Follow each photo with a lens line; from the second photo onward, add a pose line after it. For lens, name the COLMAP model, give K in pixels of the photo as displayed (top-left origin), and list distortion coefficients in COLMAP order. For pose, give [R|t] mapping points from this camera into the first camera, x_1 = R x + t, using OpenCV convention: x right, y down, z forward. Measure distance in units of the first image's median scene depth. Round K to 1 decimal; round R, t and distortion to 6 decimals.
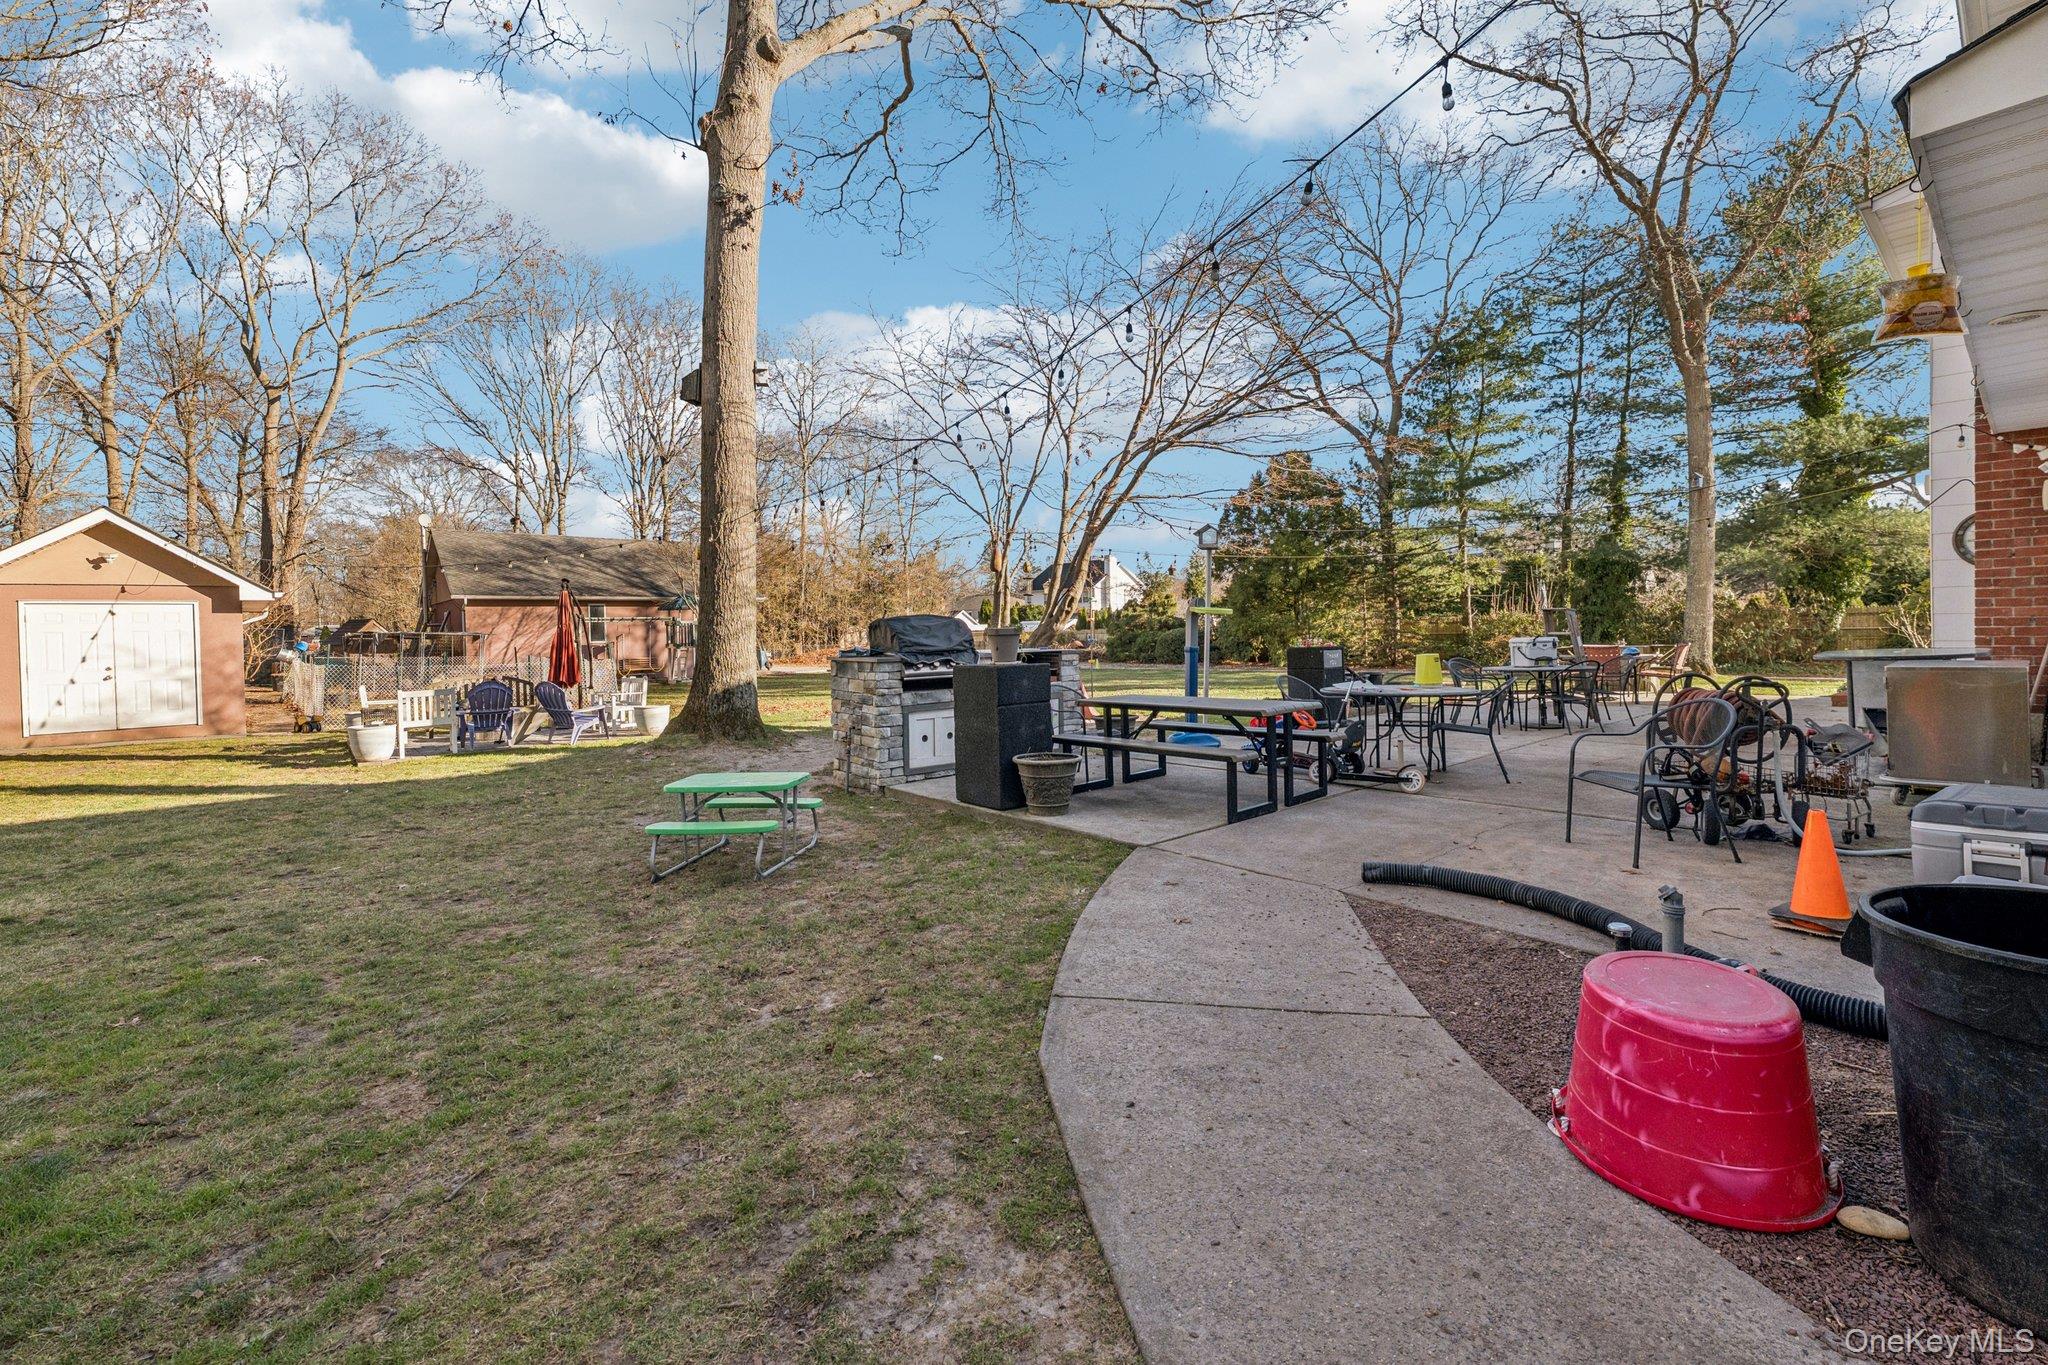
lens RADIAL K [[831.8, 0, 1025.5], [0, 831.8, 676.4], [0, 0, 1]] dist [0.000163, -0.000339]
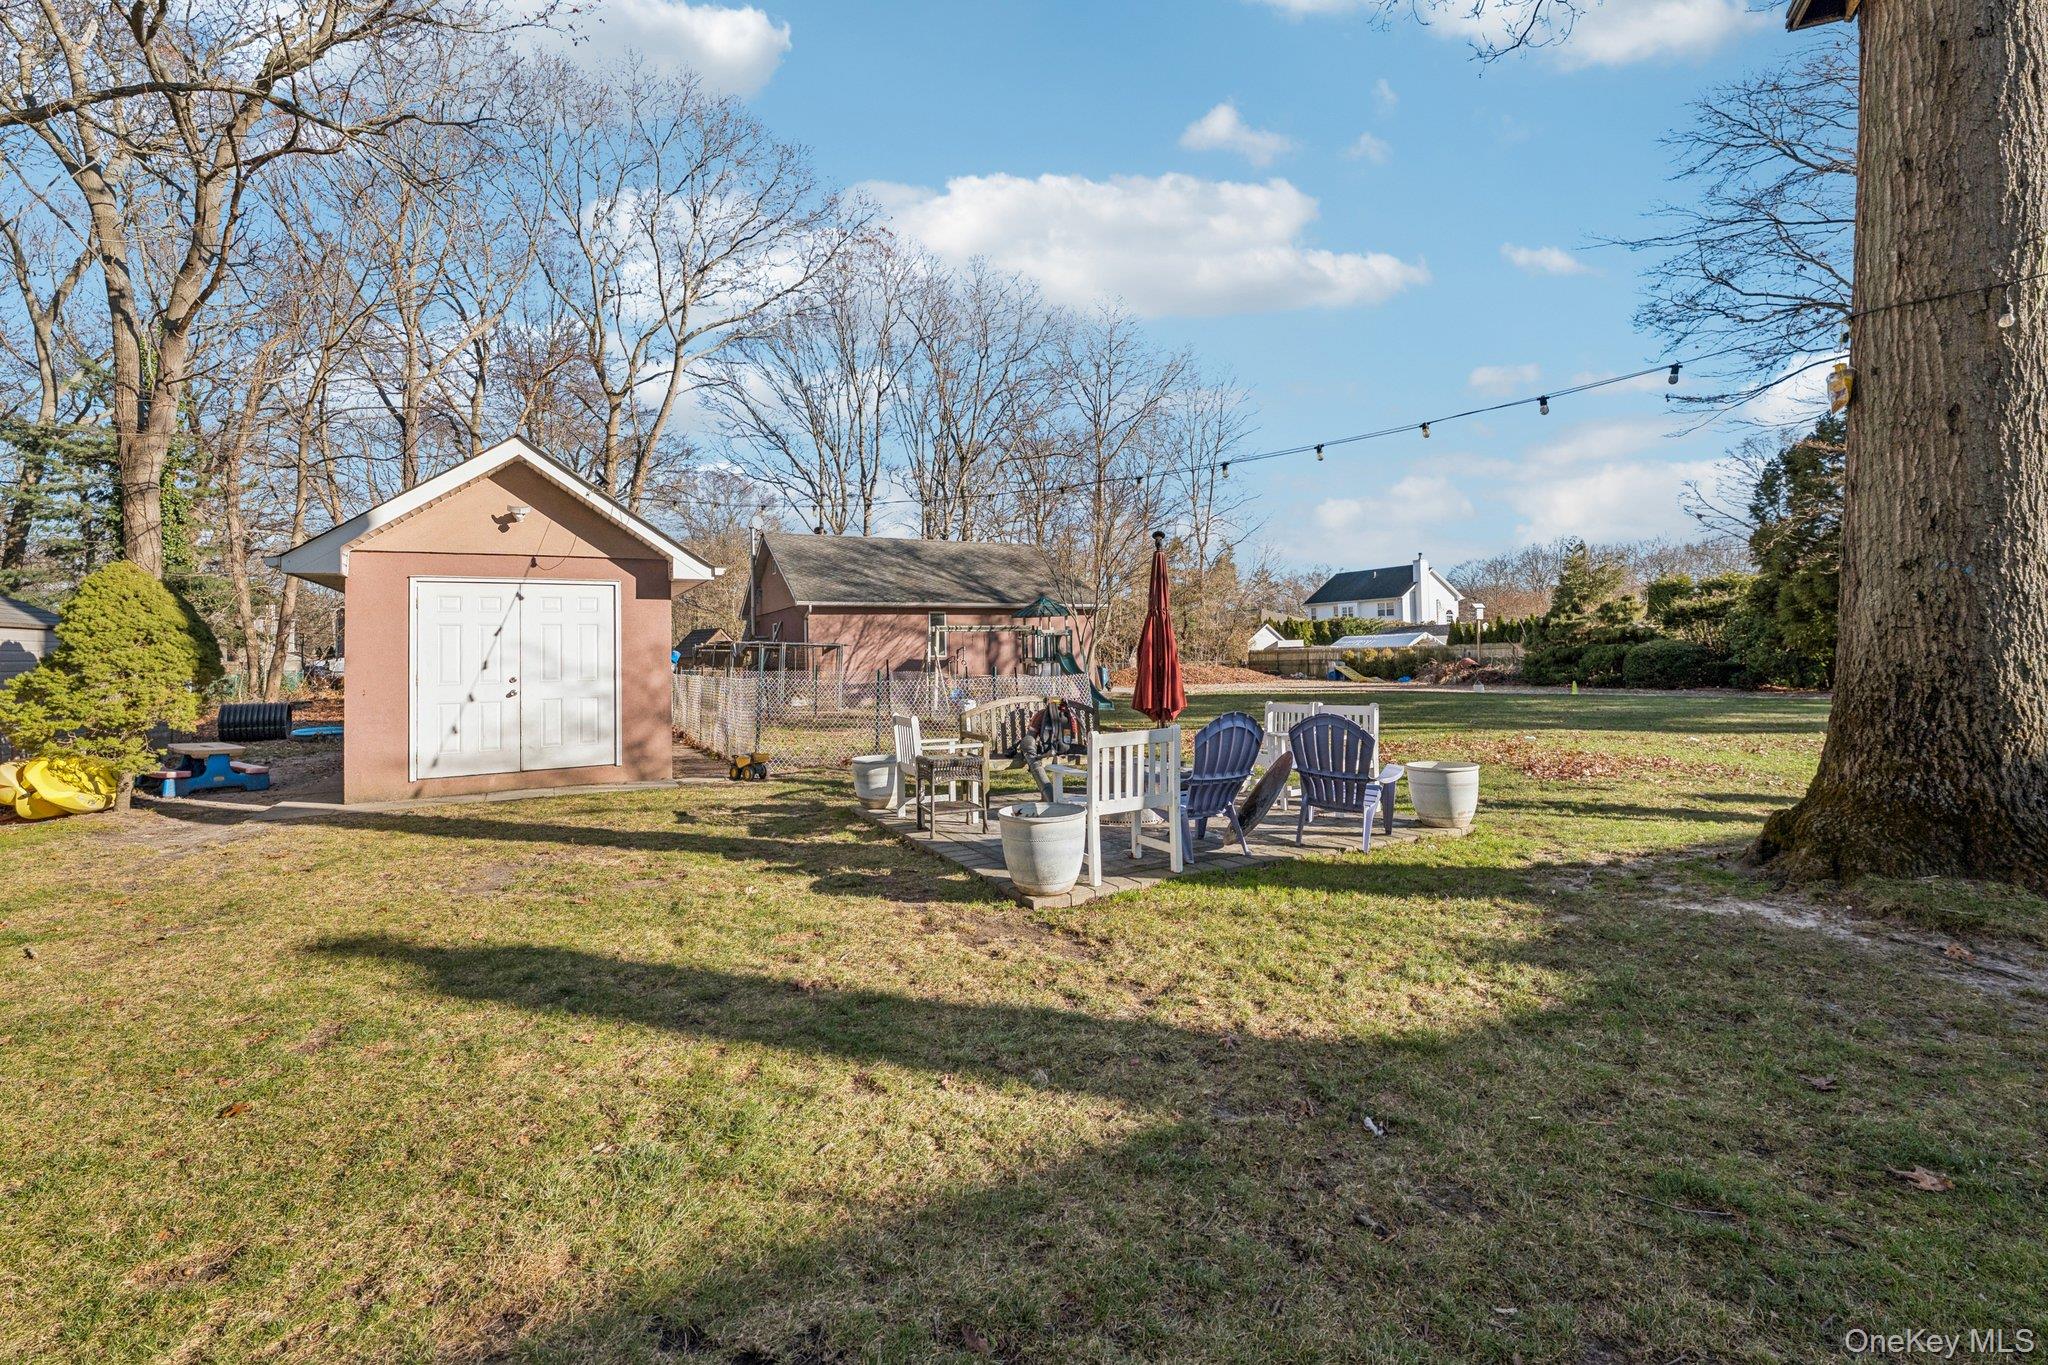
lens RADIAL K [[831.8, 0, 1022.5], [0, 831.8, 682.5], [0, 0, 1]] dist [0.000163, -0.000339]
pose [[0.972284, 0.009953, -0.233591, -0.245519], [-0.014182, 0.999764, -0.016431, -0.000724], [0.233372, 0.019289, 0.972196, 0.198955]]
